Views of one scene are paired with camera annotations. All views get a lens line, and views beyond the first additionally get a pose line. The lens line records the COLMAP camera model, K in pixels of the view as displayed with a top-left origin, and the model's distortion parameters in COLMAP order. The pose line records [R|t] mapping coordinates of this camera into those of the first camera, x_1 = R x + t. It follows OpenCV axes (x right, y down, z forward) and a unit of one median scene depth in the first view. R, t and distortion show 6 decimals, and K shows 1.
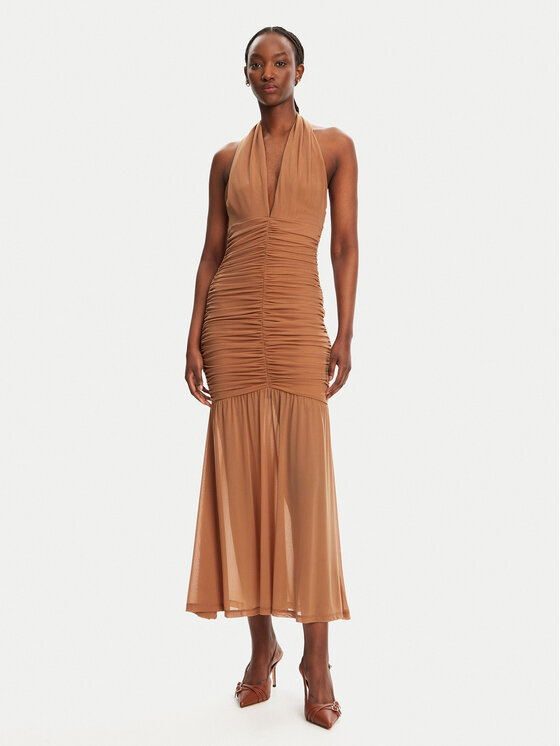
lens RADIAL K [[955.2, 0, 280.0], [0, 955.2, 373.0], [0, 0, 1]] dist [0.018689, -0.000743]
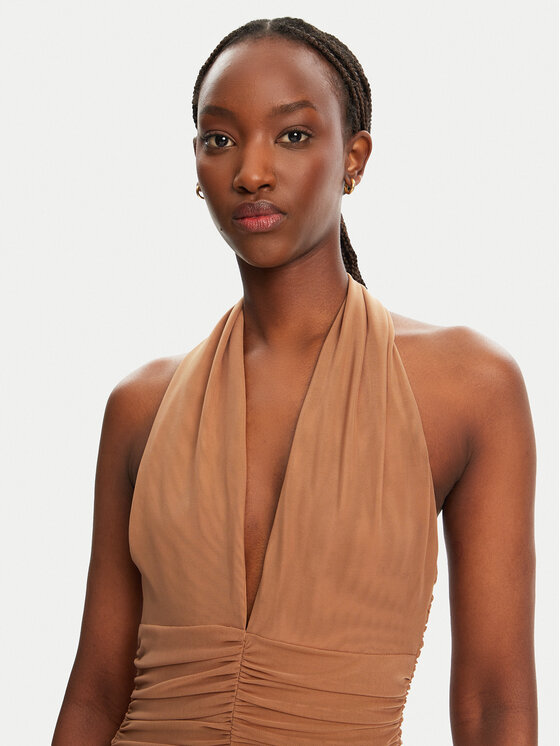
lens RADIAL K [[1156.1, 0, 280.1], [0, 1156.1, 386.7], [0, 0, 1]] dist [0.193362, -0.041271]
pose [[0.992680, 0.015924, -0.119724, 0.043319], [-0.017696, 0.999749, -0.013747, -0.232840], [0.119475, 0.015765, 0.992712, 0.611408]]
